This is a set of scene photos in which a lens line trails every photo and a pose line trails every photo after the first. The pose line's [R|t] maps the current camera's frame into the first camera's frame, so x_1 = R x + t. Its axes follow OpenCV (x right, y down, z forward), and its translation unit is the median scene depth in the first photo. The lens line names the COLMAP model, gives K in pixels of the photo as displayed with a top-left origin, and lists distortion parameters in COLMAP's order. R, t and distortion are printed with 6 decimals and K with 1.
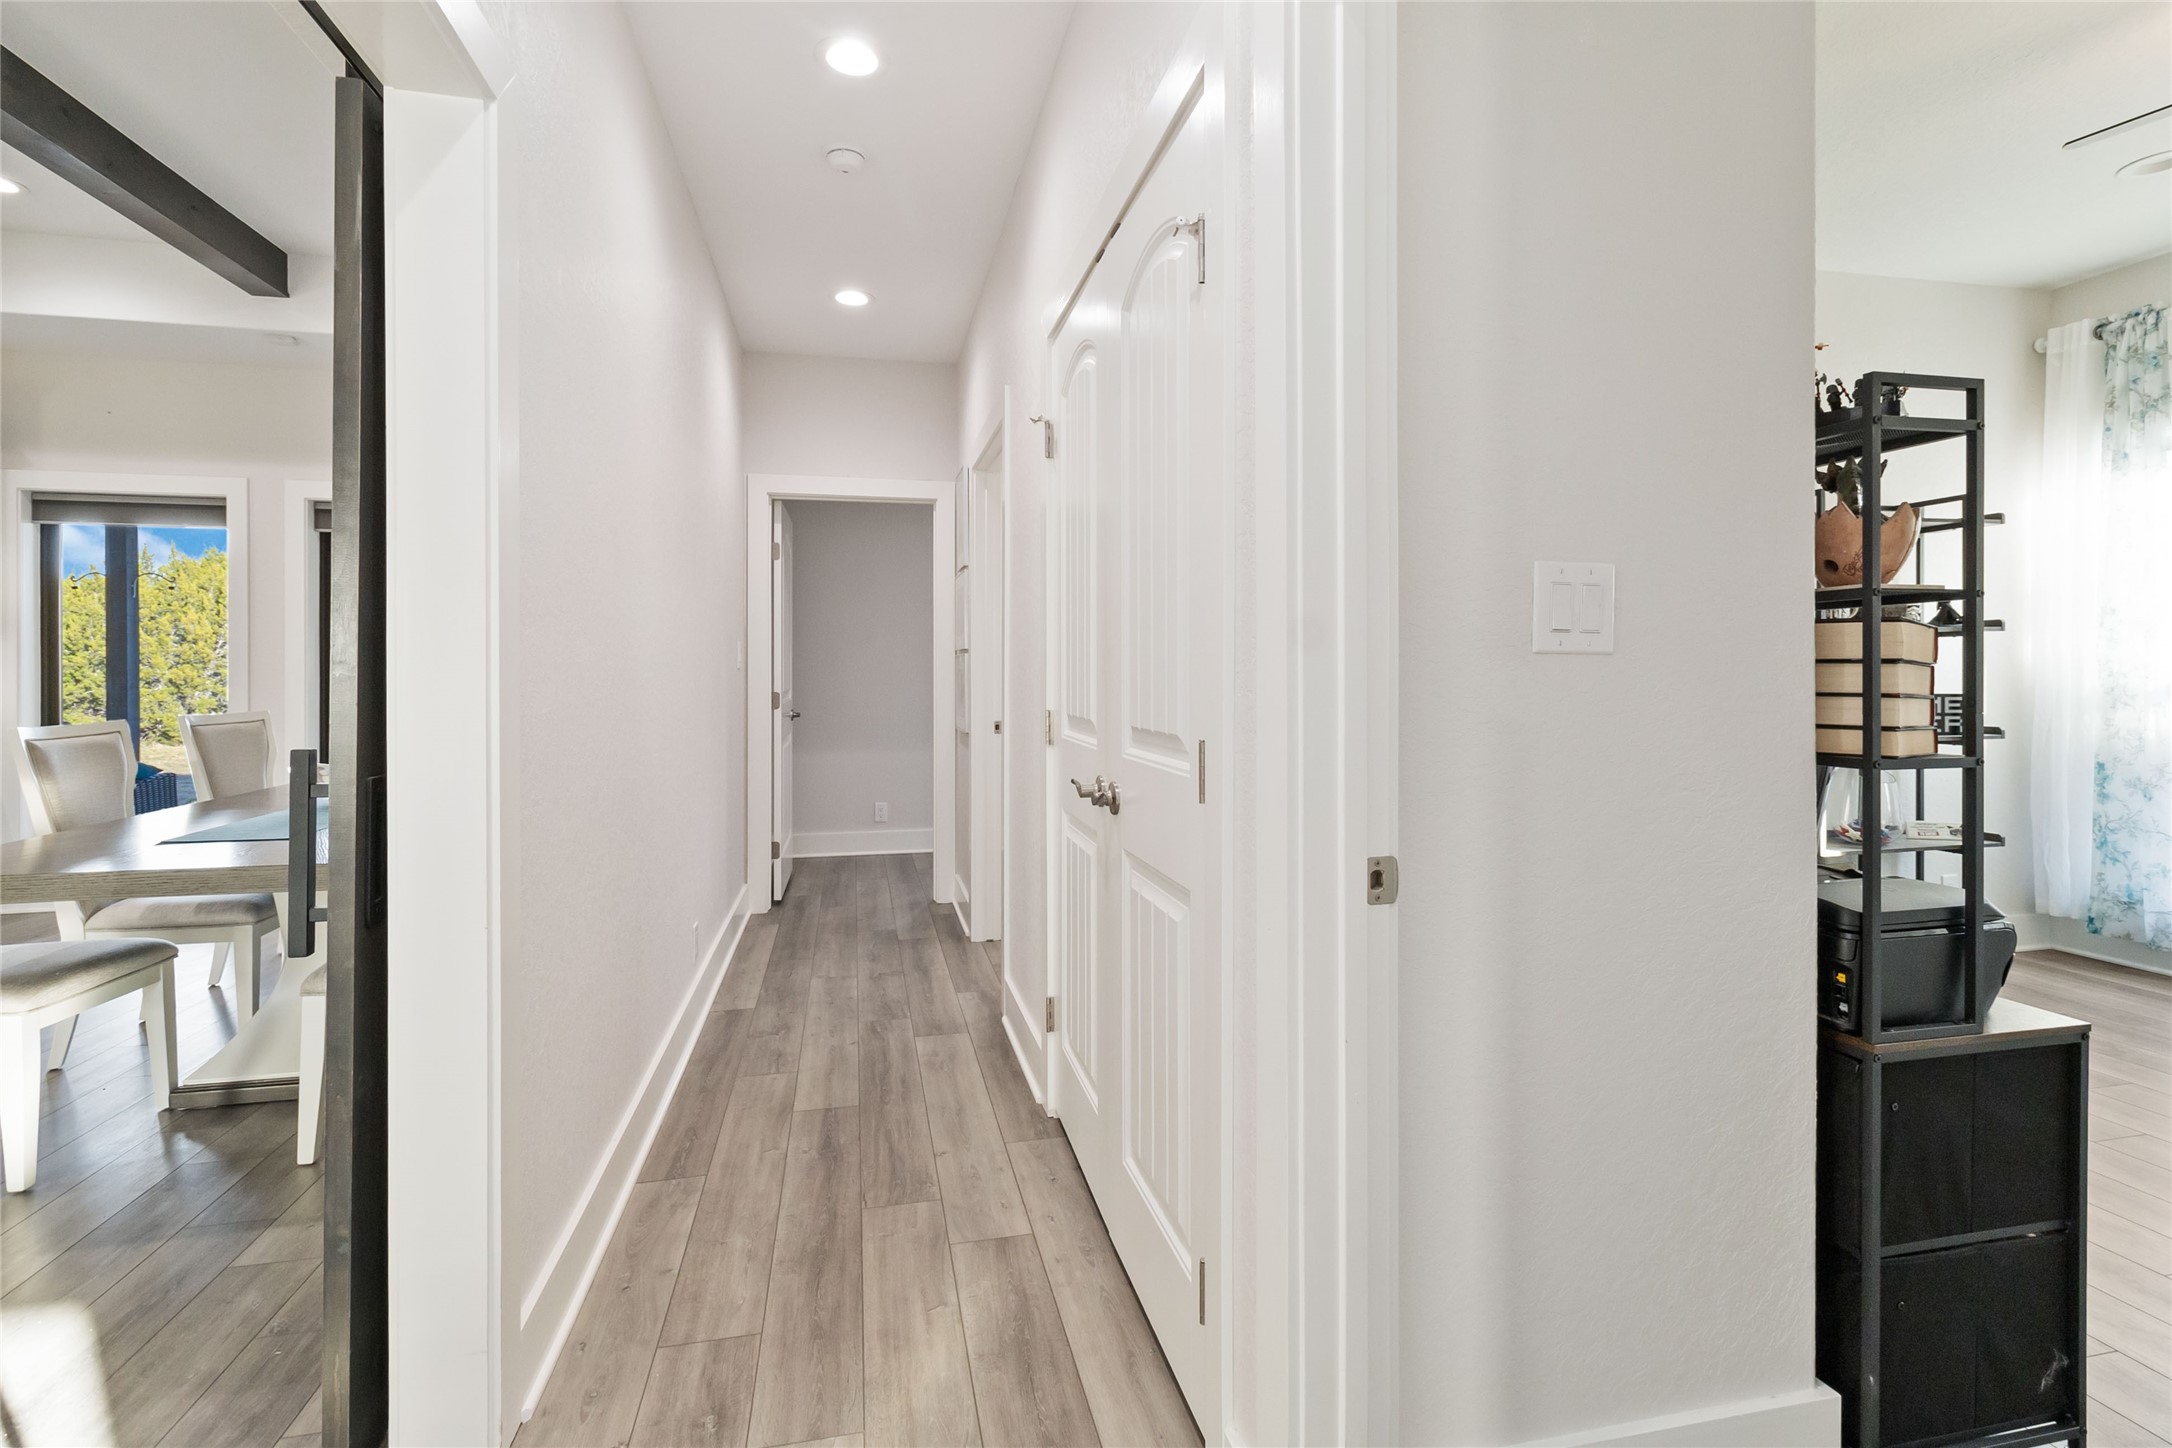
lens RADIAL K [[1023.2, 0, 1095.8], [0, 1023.2, 685.3], [0, 0, 1]] dist [0.003490, 0.001474]
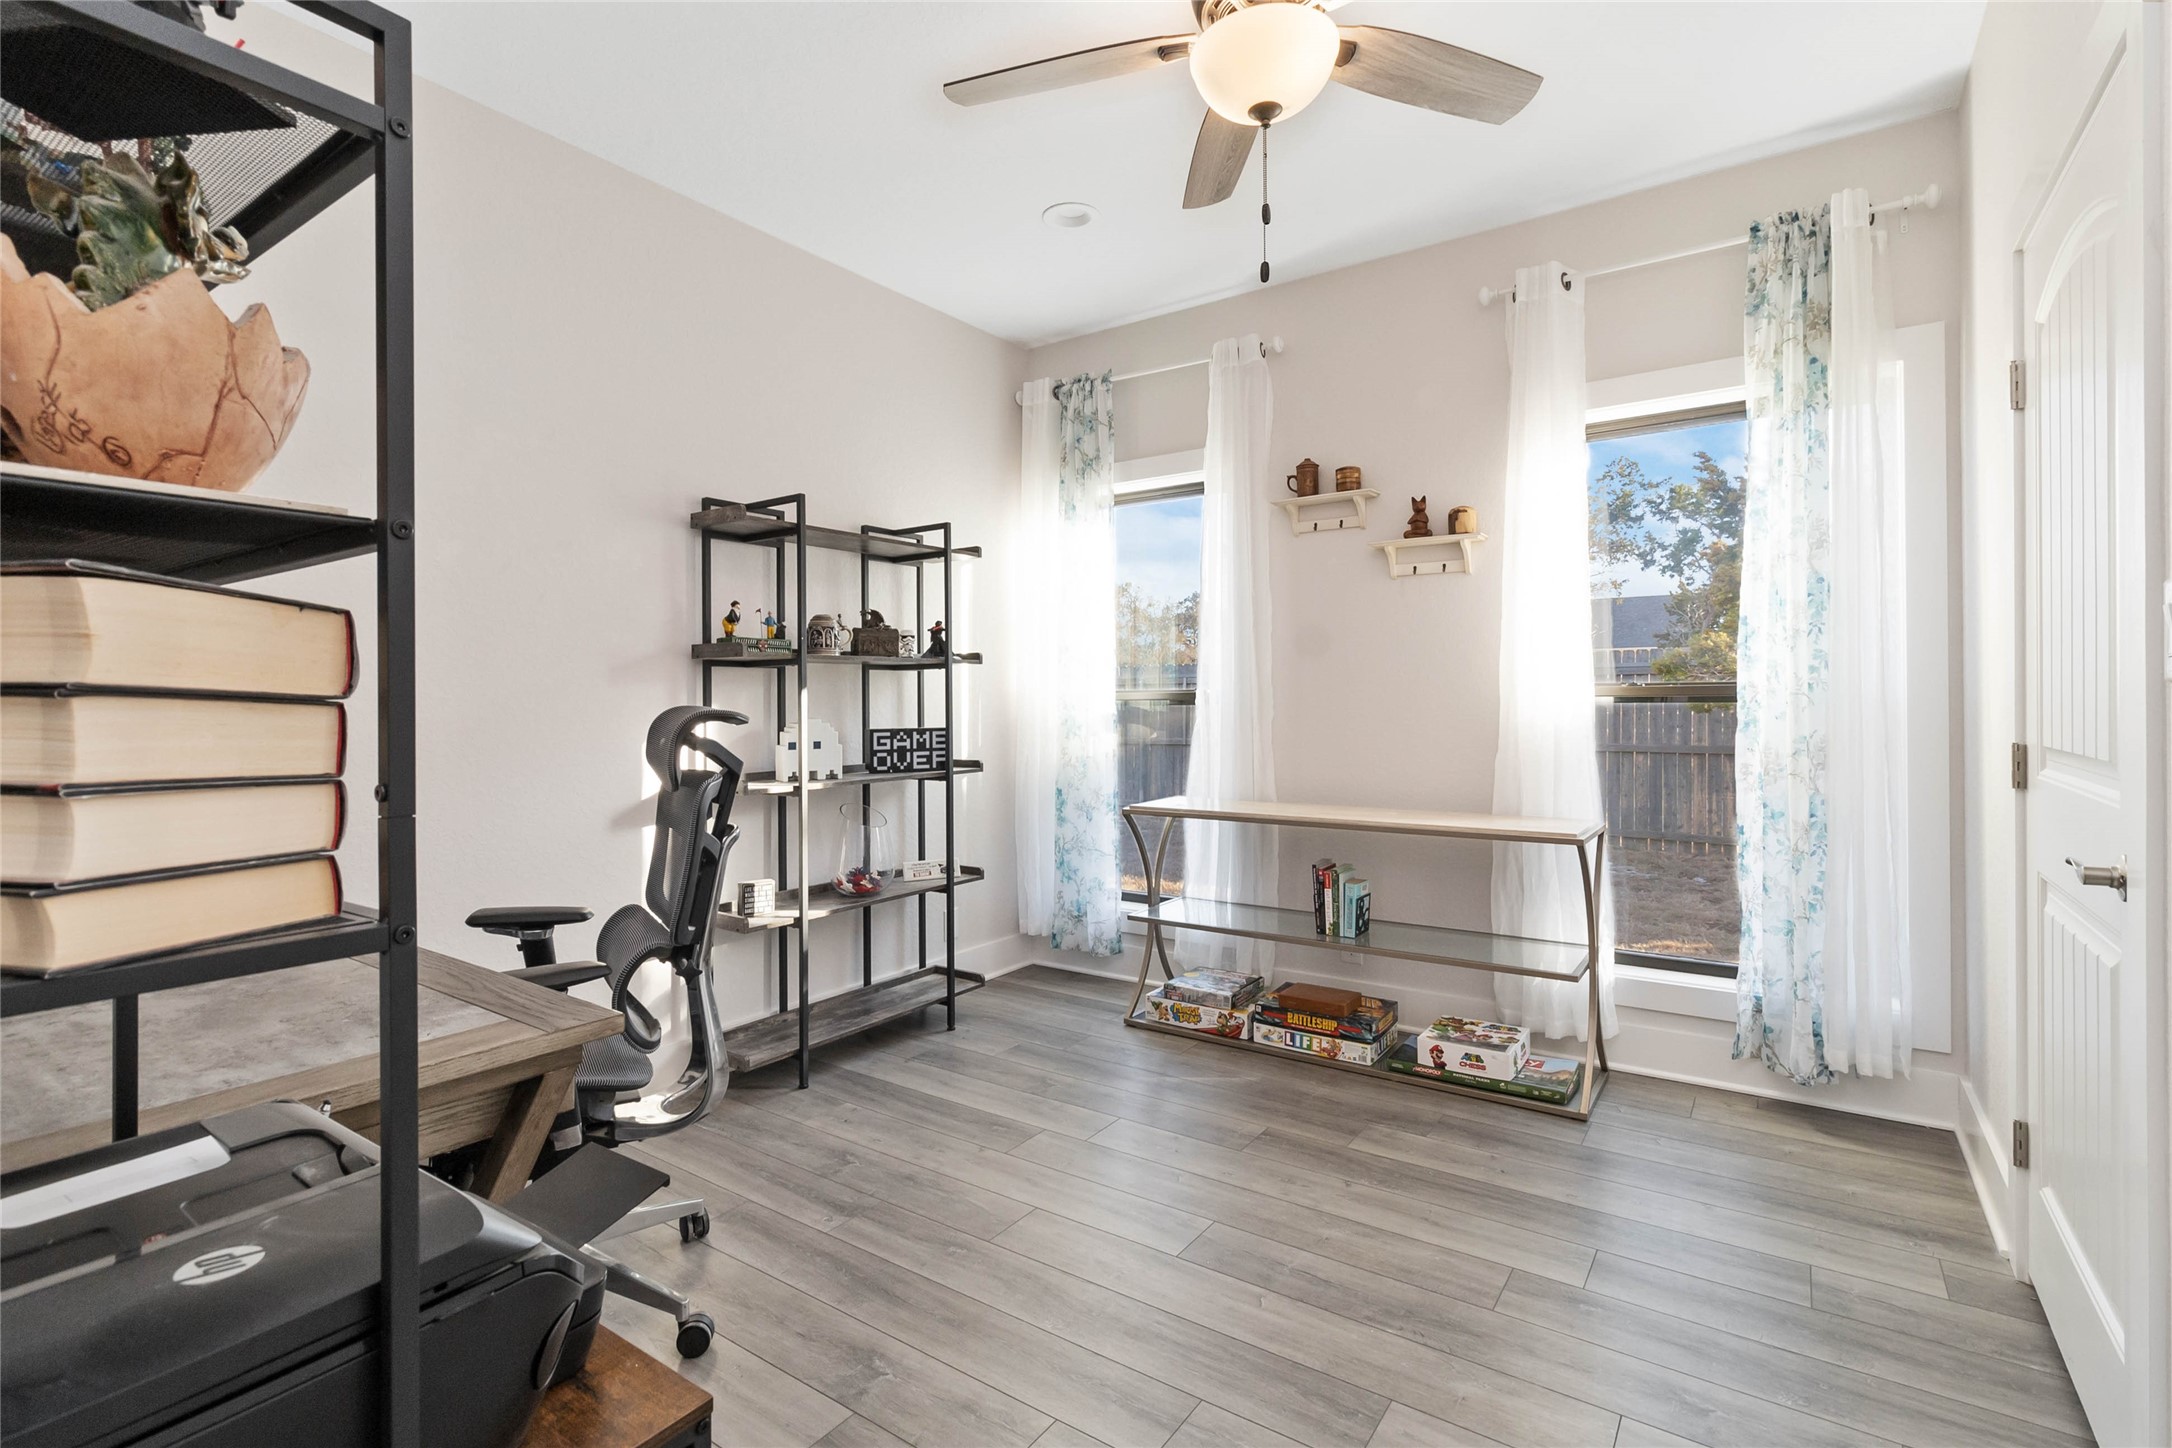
lens RADIAL K [[1023.2, 0, 1088.3], [0, 1023.2, 713.2], [0, 0, 1]] dist [0.003490, 0.001474]
pose [[0.743792, -0.005826, 0.668386, 0.282658], [0.009572, 0.999952, -0.001937, -0.001658], [-0.668343, 0.007838, 0.743812, 0.179960]]
